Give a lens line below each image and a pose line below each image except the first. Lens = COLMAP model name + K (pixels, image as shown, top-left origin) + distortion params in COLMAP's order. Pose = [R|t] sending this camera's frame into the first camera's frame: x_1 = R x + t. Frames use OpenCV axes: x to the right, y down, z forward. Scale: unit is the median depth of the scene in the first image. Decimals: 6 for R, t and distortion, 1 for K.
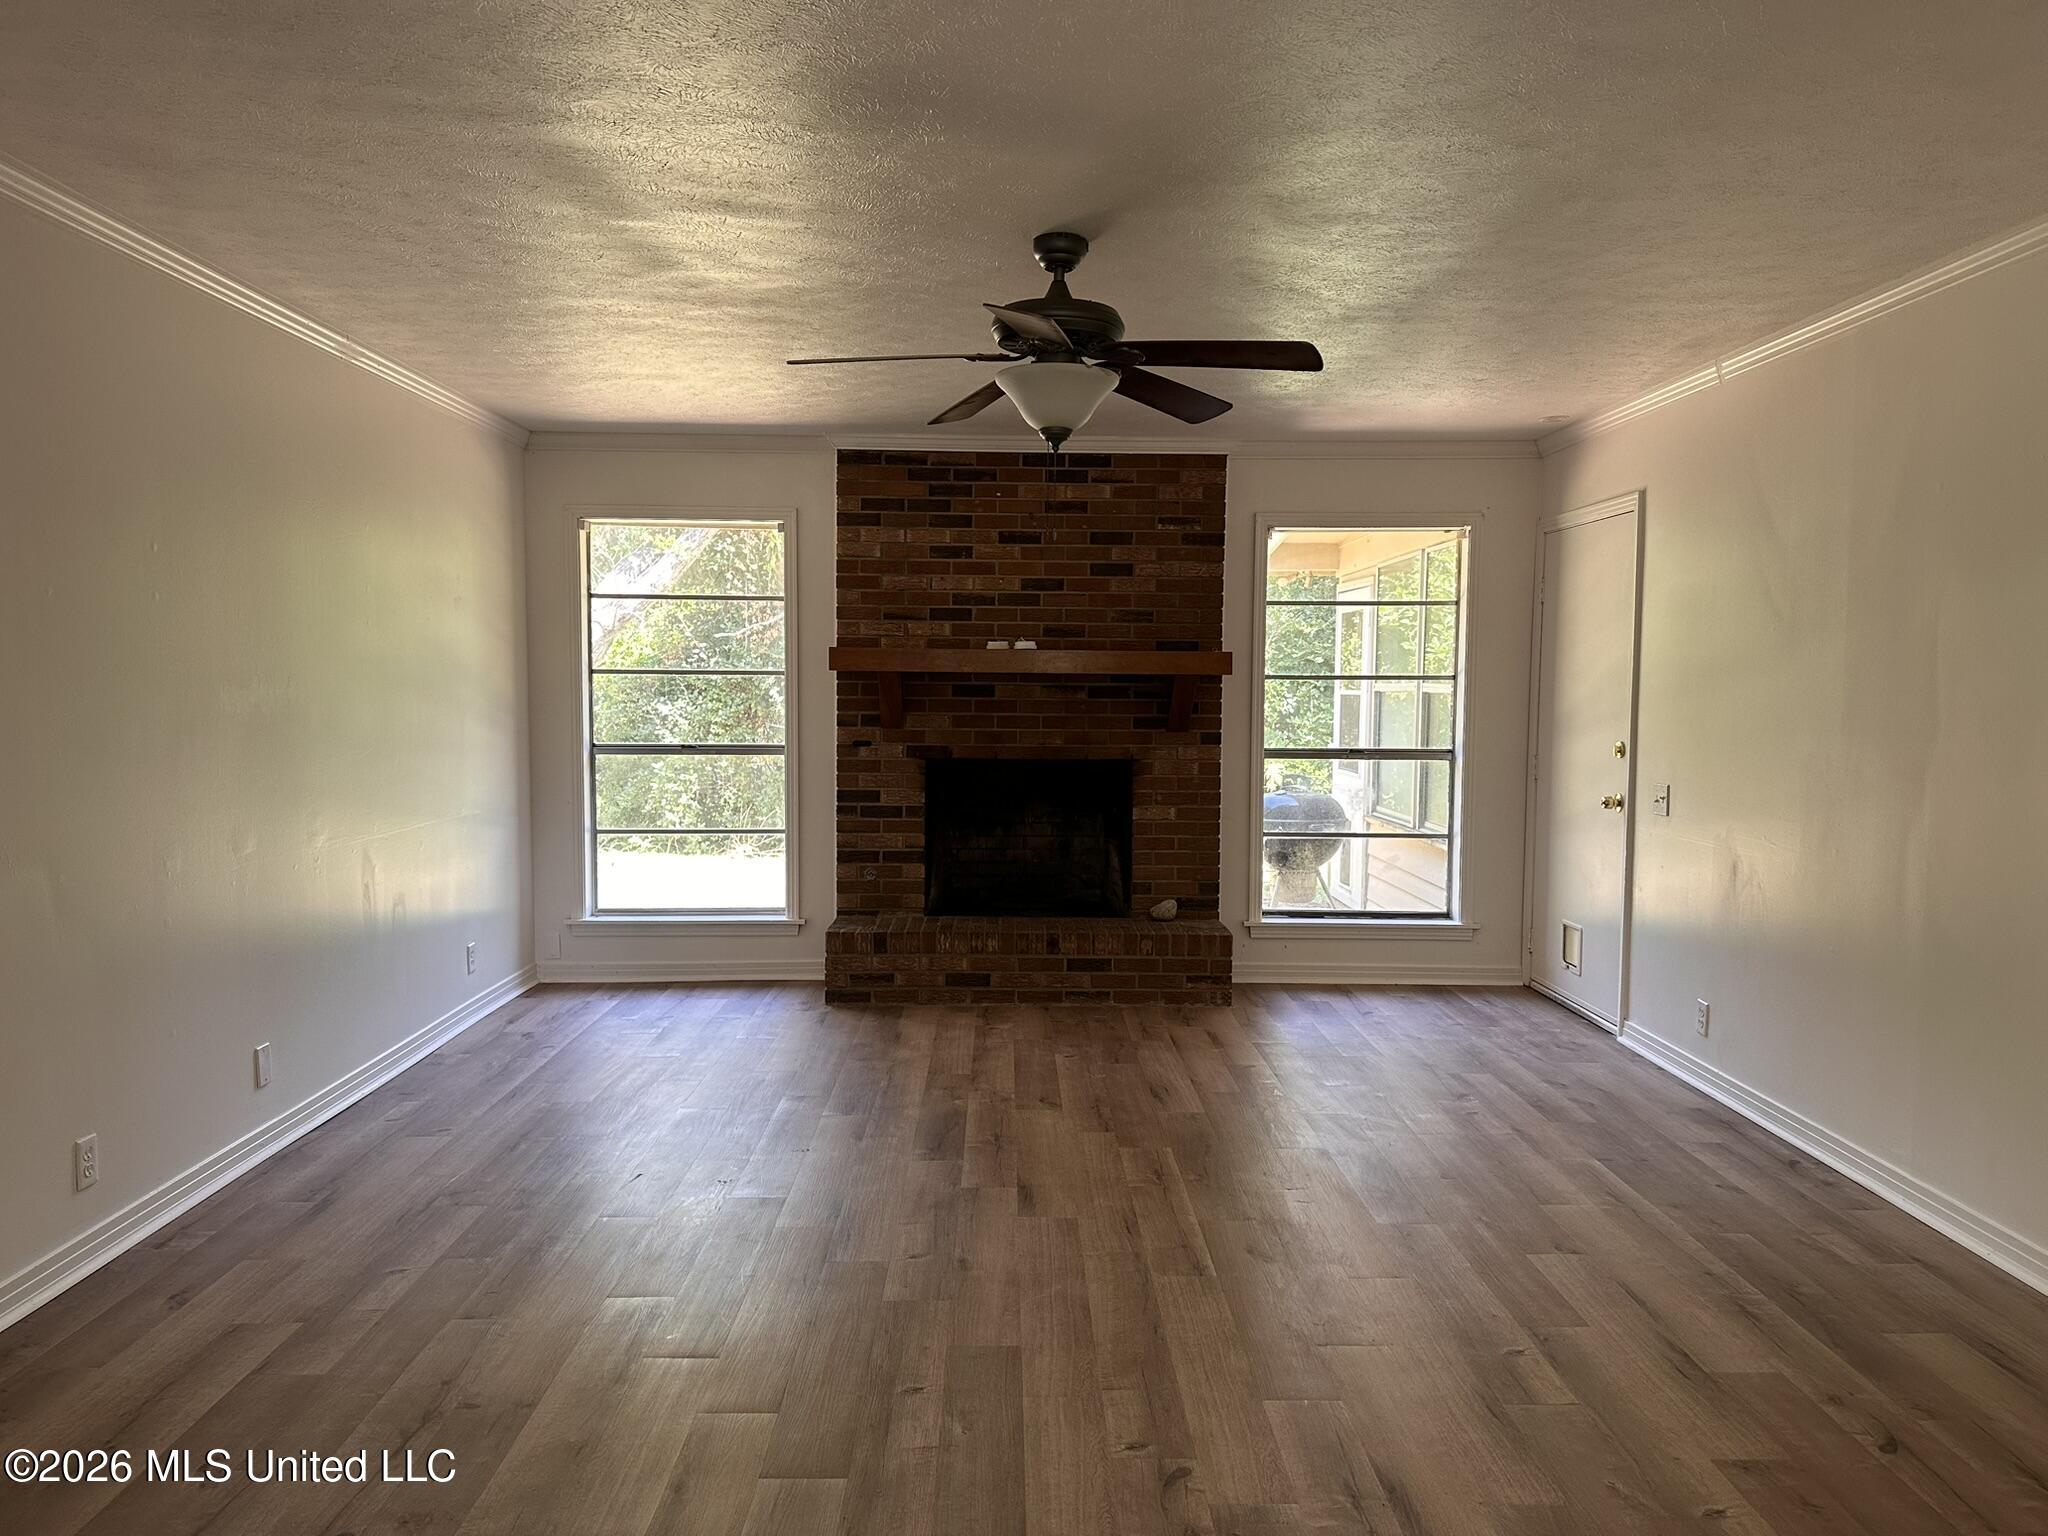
lens RADIAL K [[1427.2, 0, 1024.8], [0, 1427.2, 778.5], [0, 0, 1]] dist [0.125546, -0.168429]
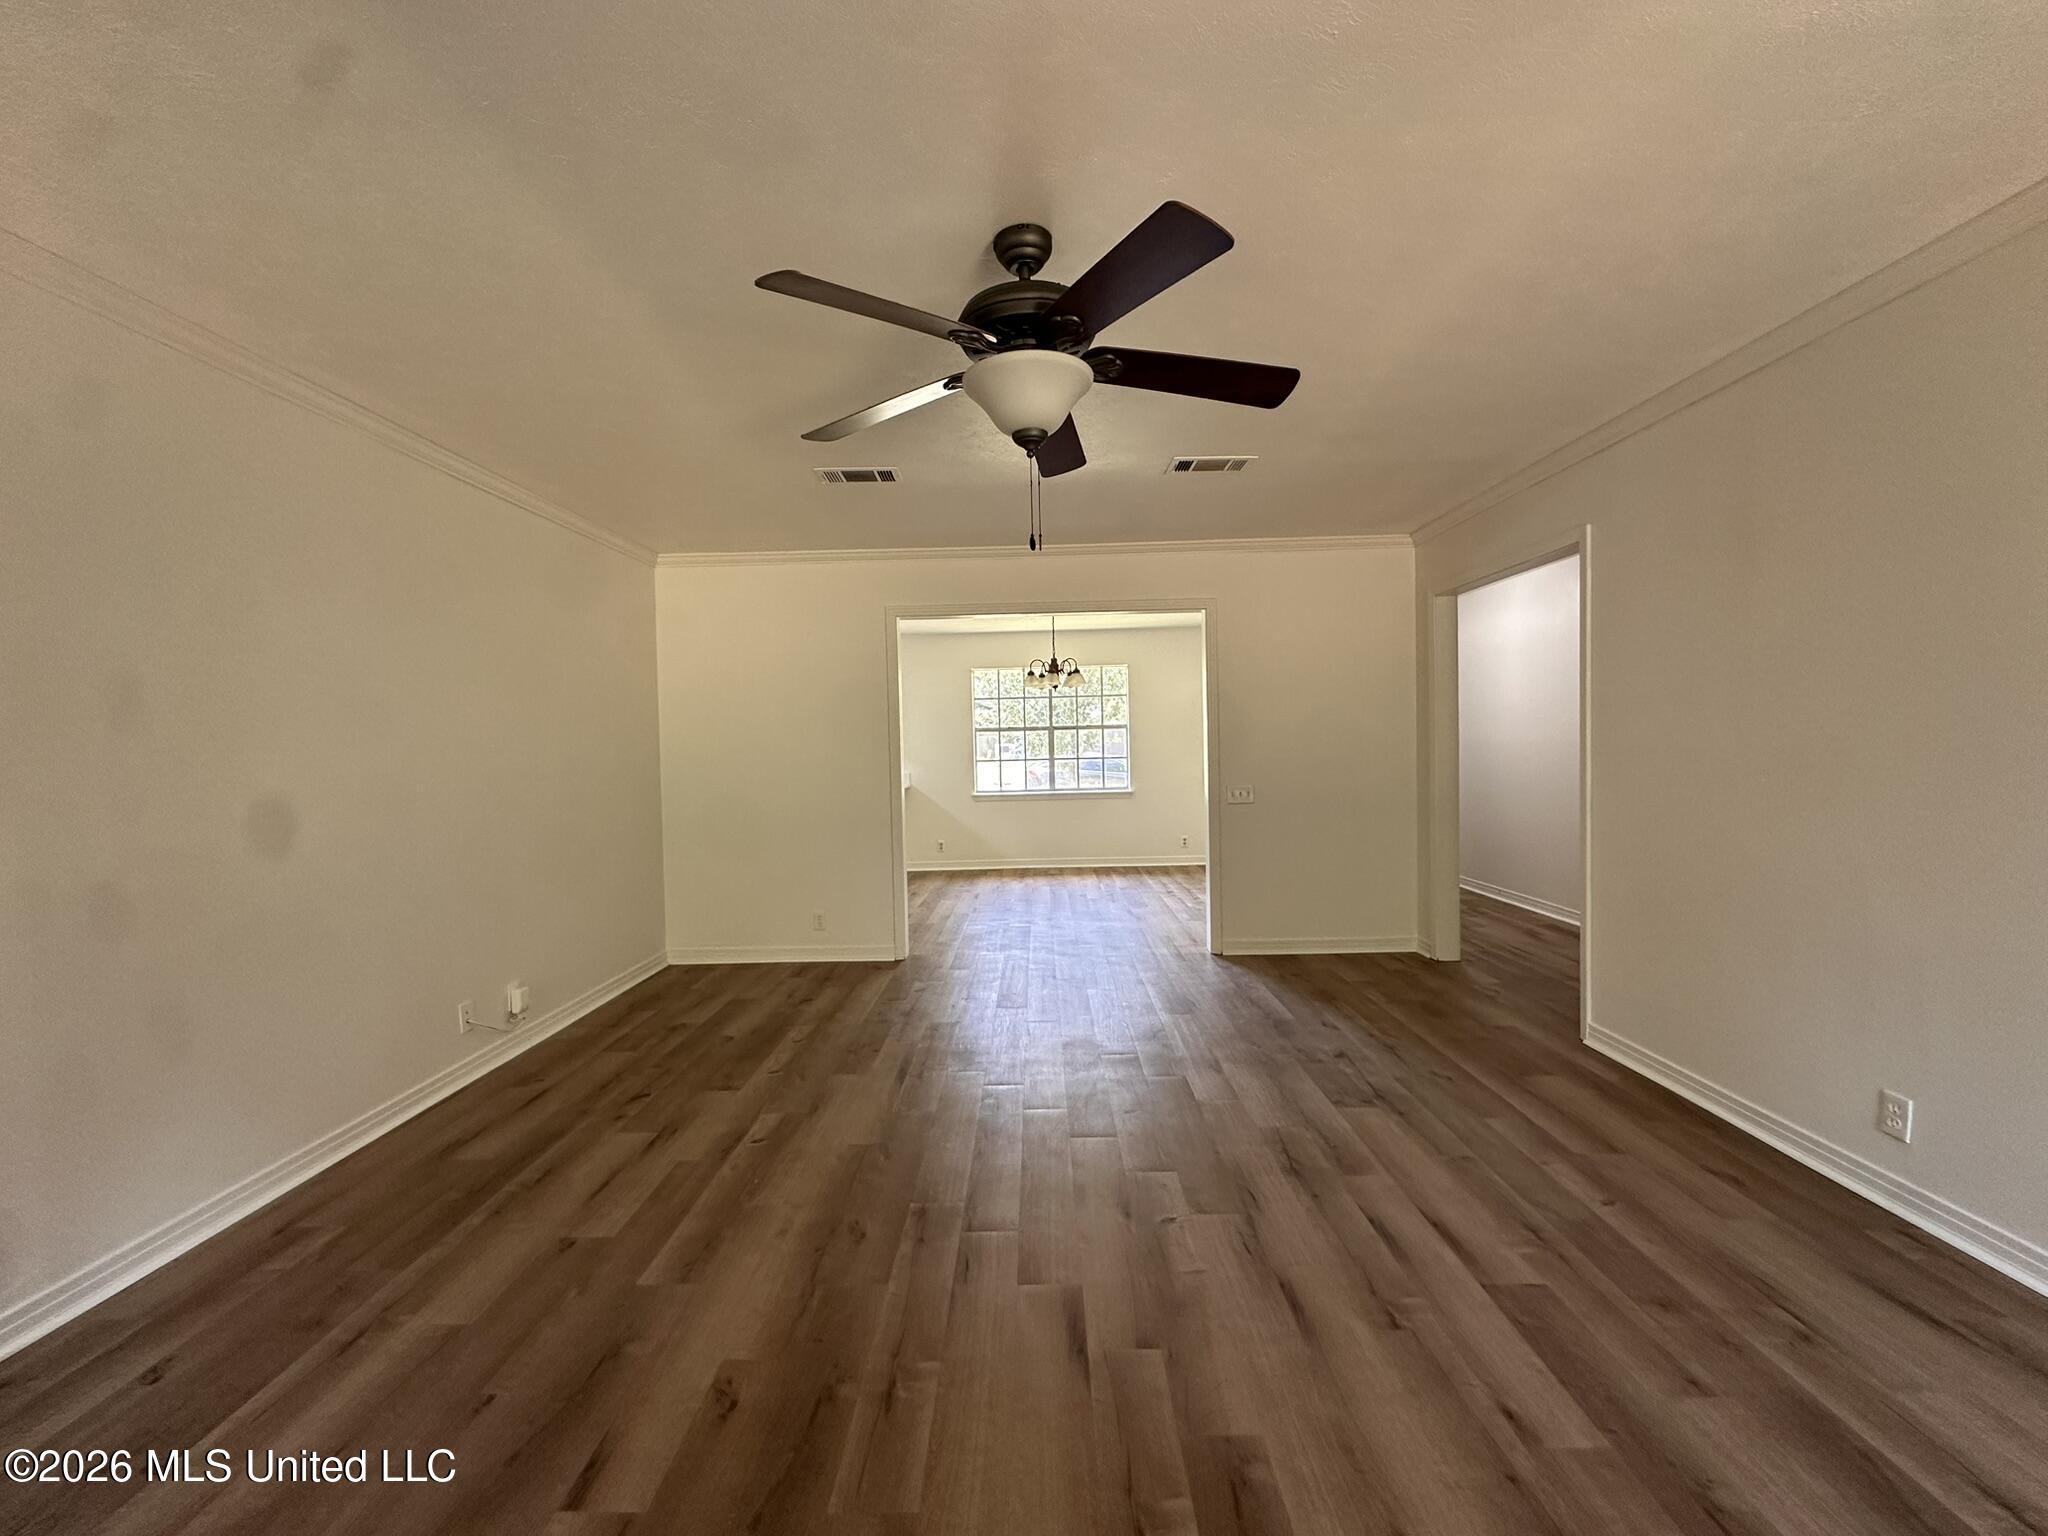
lens RADIAL K [[818.5, 0, 1024.0], [0, 818.5, 768.0], [0, 0, 1]] dist [-0.002662, 0.000018]
pose [[-0.999452, 0.015215, 0.029383, 0.006760], [0.018066, 0.994891, 0.099330, -0.043523], [-0.027721, 0.099806, -0.994621, 0.864386]]
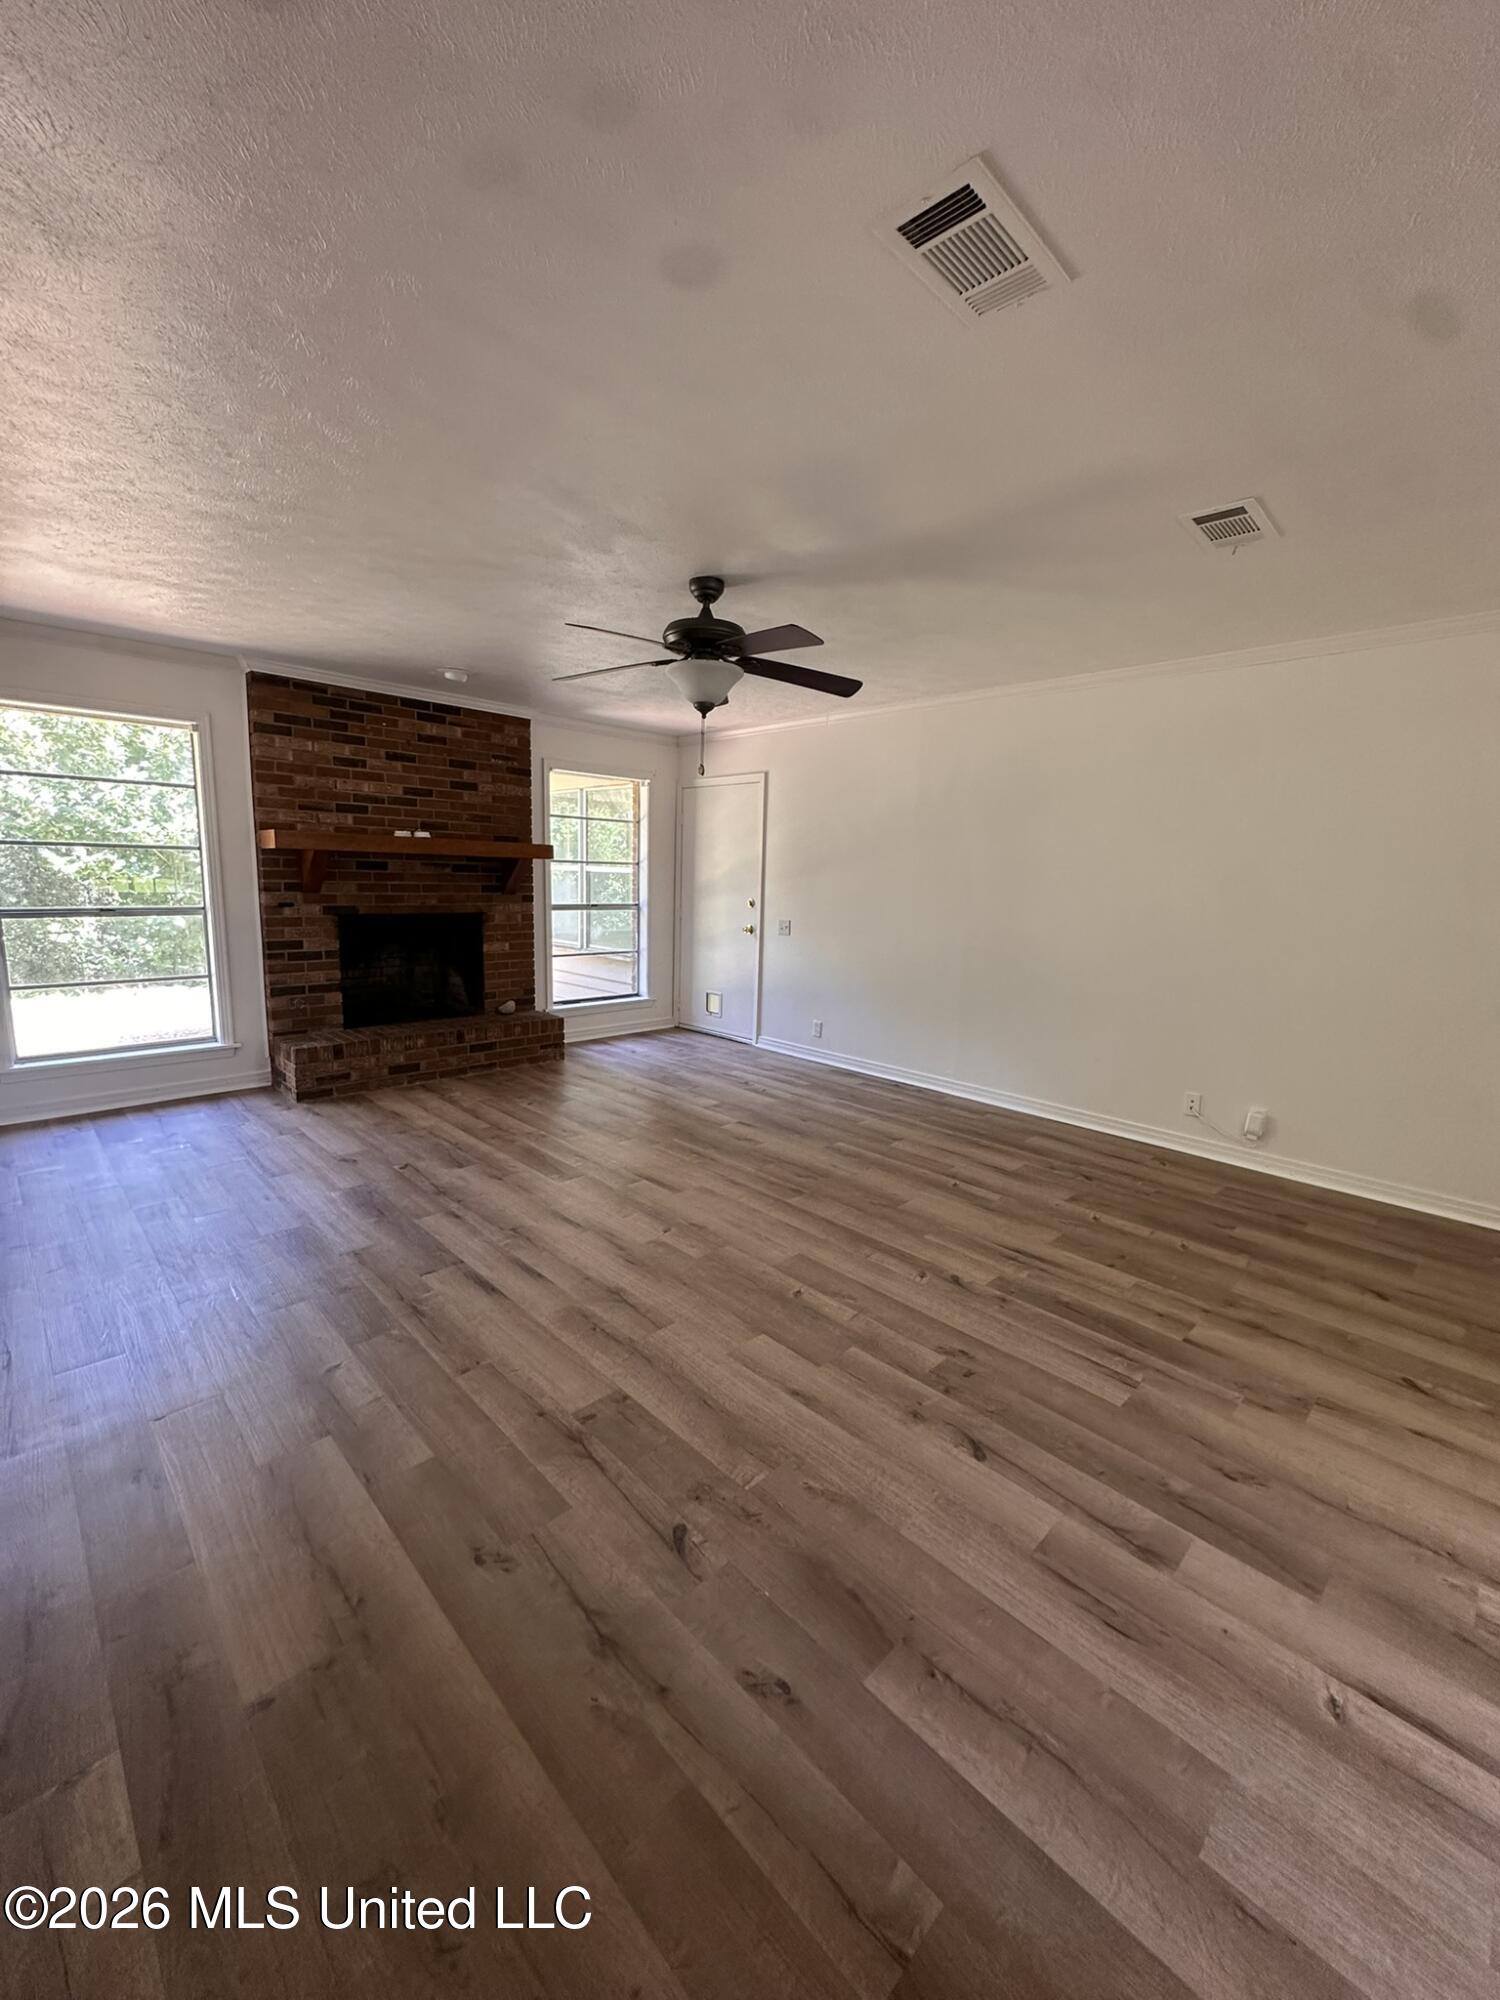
lens RADIAL K [[802.0, 0, 750.0], [0, 802.0, 1000.0], [0, 0, 1]] dist [-0.000381, -0.000846]
pose [[0.724386, -0.095174, 0.682794, -0.318318], [0.024531, 0.993356, 0.112437, -0.010062], [-0.688958, -0.064698, 0.721908, 0.171887]]
